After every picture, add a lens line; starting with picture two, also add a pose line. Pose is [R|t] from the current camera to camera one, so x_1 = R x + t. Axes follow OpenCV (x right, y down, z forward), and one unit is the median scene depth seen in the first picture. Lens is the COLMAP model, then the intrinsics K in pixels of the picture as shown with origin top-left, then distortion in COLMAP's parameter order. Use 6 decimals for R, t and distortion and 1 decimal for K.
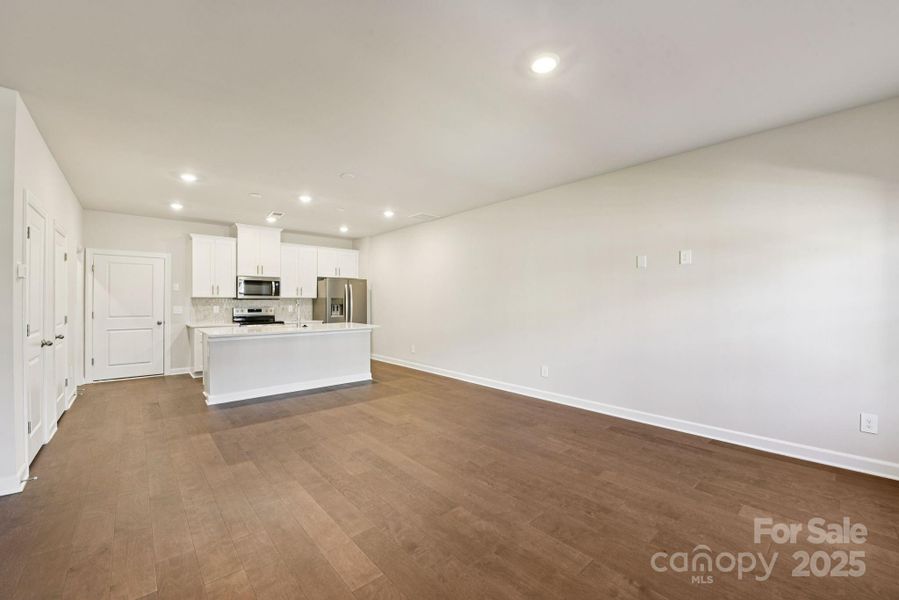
lens RADIAL K [[358.9, 0, 450.6], [0, 358.9, 300.8], [0, 0, 1]] dist [-0.018105, -0.000742]
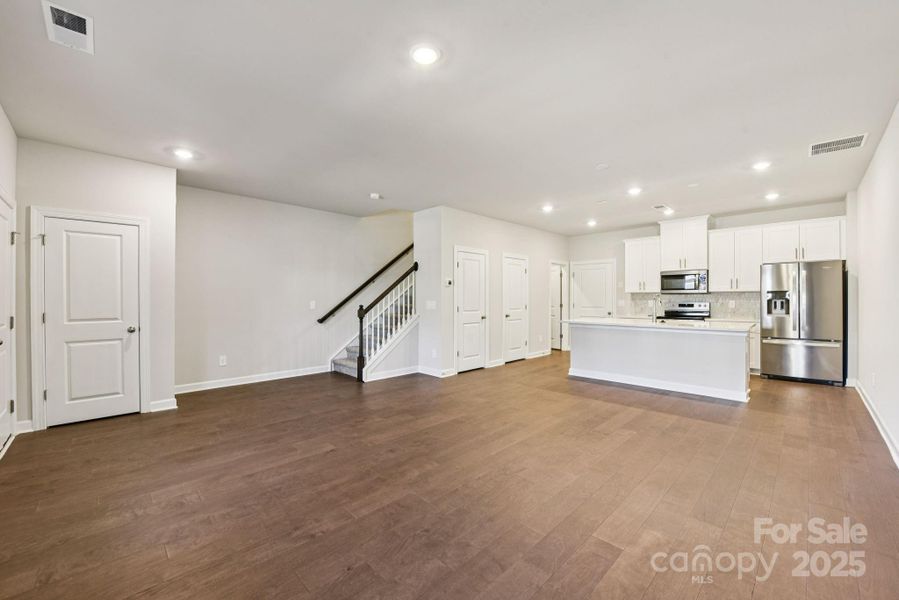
lens RADIAL K [[358.9, 0, 450.6], [0, 358.9, 300.8], [0, 0, 1]] dist [-0.018105, -0.000742]
pose [[0.054063, 0.005136, -0.998524, 0.427232], [0.004110, 0.999977, 0.005366, 0.007897], [0.998529, -0.004394, 0.054041, 0.342546]]
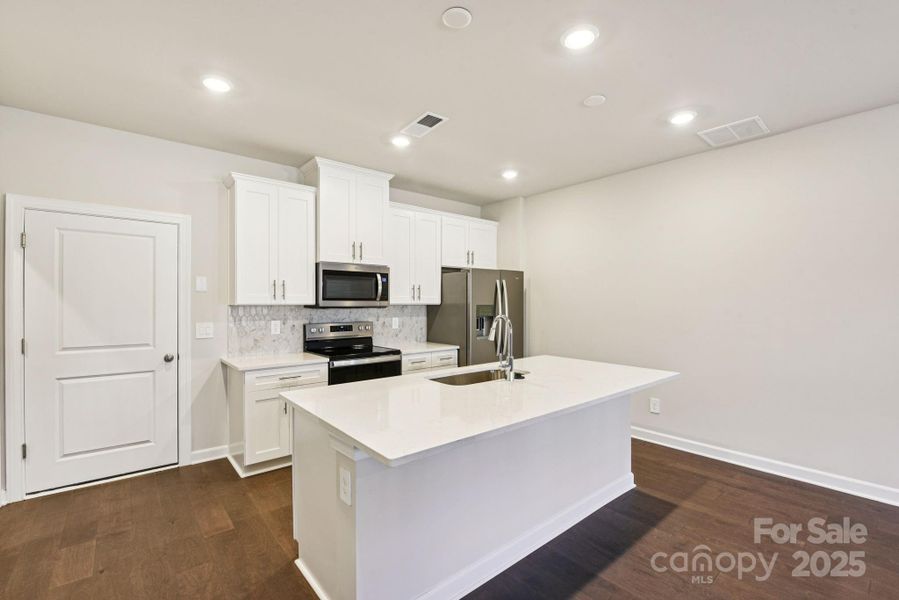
lens RADIAL K [[383.5, 0, 448.5], [0, 383.5, 304.1], [0, 0, 1]] dist [-0.018610, -0.000011]
pose [[0.999333, -0.001422, -0.036489, -0.409674], [0.001472, 0.999998, 0.001358, -0.010539], [0.036487, -0.001410, 0.999333, 0.483307]]
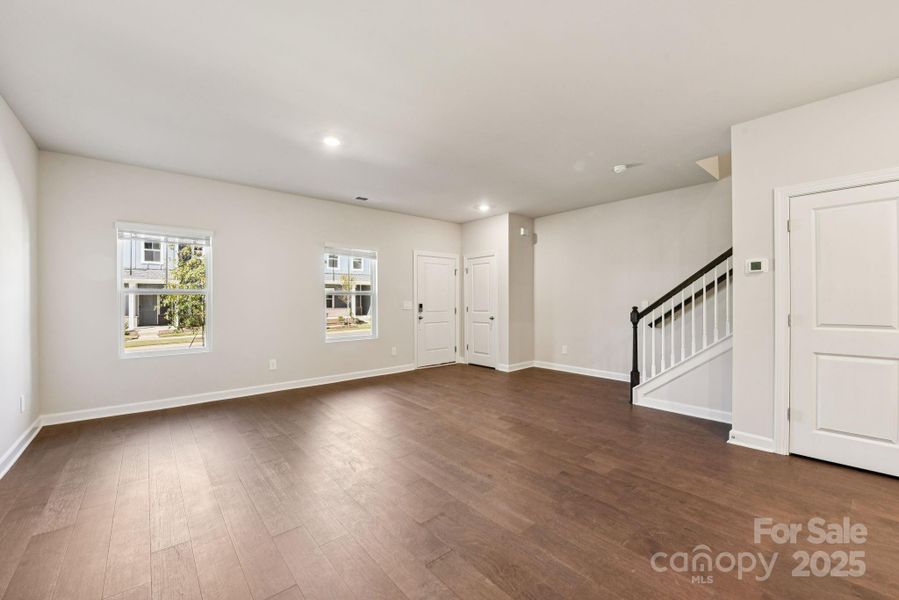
lens RADIAL K [[358.9, 0, 450.6], [0, 358.9, 300.8], [0, 0, 1]] dist [-0.018105, -0.000742]
pose [[-0.999903, 0.003964, 0.013341, -0.089706], [0.003933, 0.999989, -0.002352, 0.010857], [-0.013350, -0.002299, -0.999908, 0.851581]]
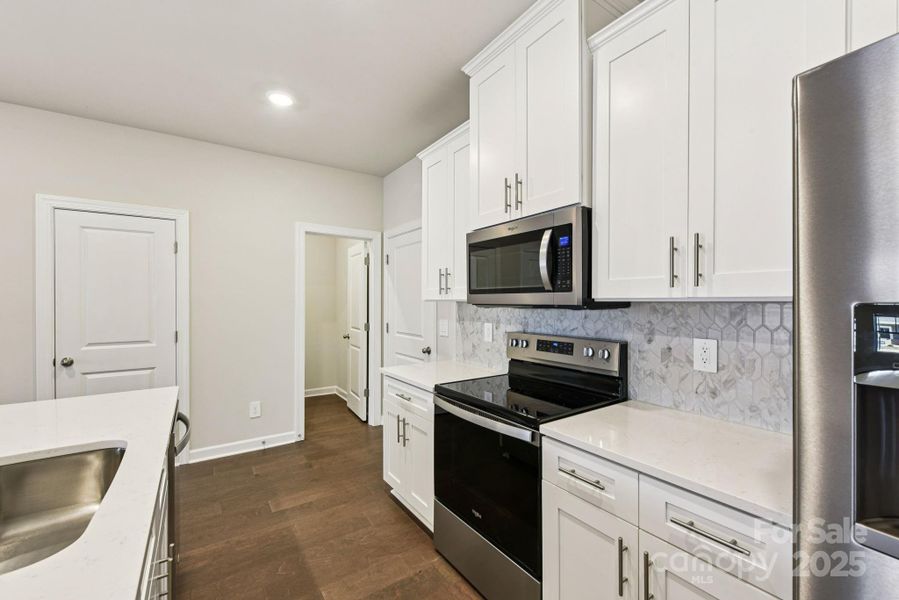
lens RADIAL K [[371.1, 0, 449.6], [0, 371.1, 302.8], [0, 0, 1]] dist [0.000906, -0.000094]
pose [[-0.130494, 0.003708, -0.991442, -0.279246], [0.002753, 0.999991, 0.003378, -0.009089], [0.991445, -0.002288, -0.130503, 1.064172]]
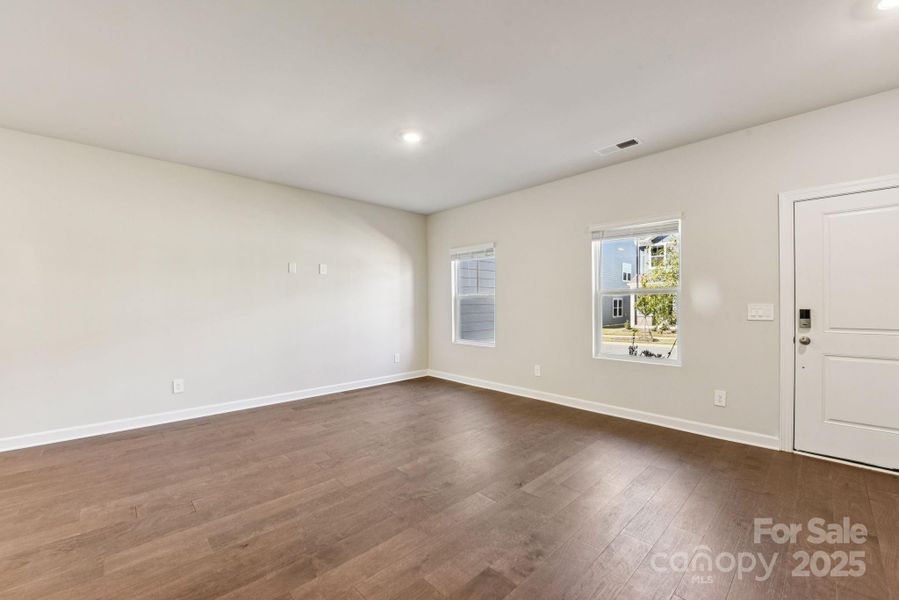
lens RADIAL K [[358.9, 0, 450.6], [0, 358.9, 300.8], [0, 0, 1]] dist [-0.018105, -0.000742]
pose [[-0.035728, 0.010508, 0.999306, -0.417588], [0.001326, 0.999944, -0.010468, 0.009378], [-0.999361, 0.000951, -0.035740, 0.302364]]
